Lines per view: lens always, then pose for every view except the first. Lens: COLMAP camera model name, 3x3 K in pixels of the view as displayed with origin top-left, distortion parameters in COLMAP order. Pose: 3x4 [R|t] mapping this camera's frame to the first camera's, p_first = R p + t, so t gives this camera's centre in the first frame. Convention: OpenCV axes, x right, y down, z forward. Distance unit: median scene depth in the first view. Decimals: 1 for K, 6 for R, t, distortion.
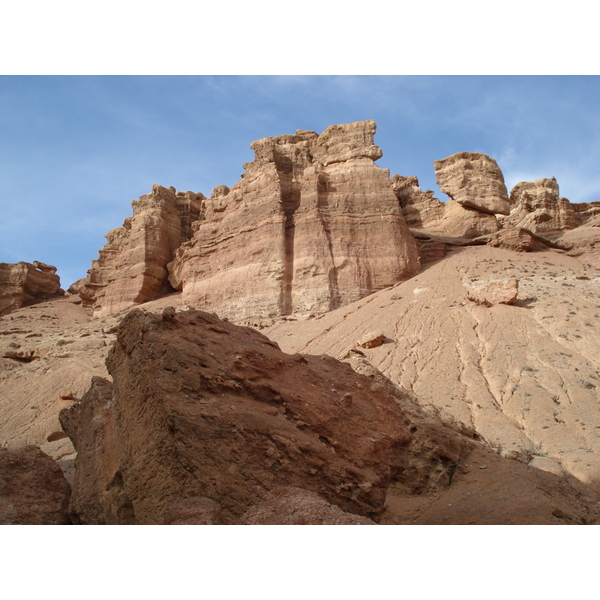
lens RADIAL K [[689.0, 0, 300.0], [0, 689.0, 300.0], [0, 0, 1]] dist [-0.025441, -0.009513]
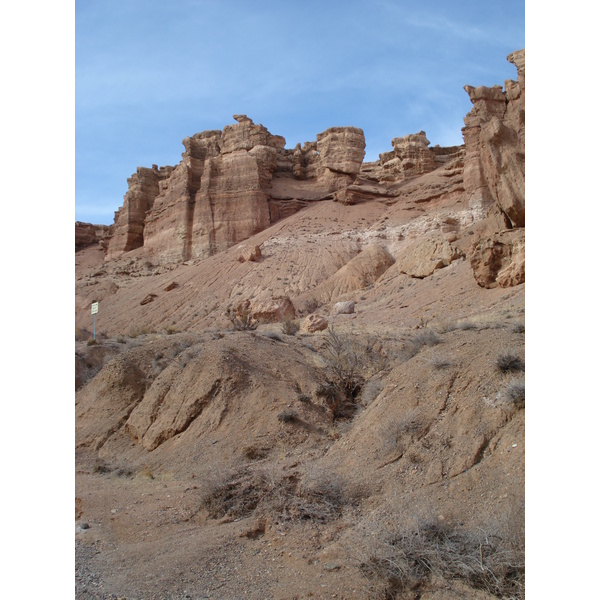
lens RADIAL K [[689.0, 0, 300.0], [0, 689.0, 300.0], [0, 0, 1]] dist [-0.025441, -0.009513]
pose [[0.973123, -0.044369, -0.225972, 0.547680], [0.080628, 0.984798, 0.153855, -0.105230], [0.215710, -0.167939, 0.961907, -0.476596]]
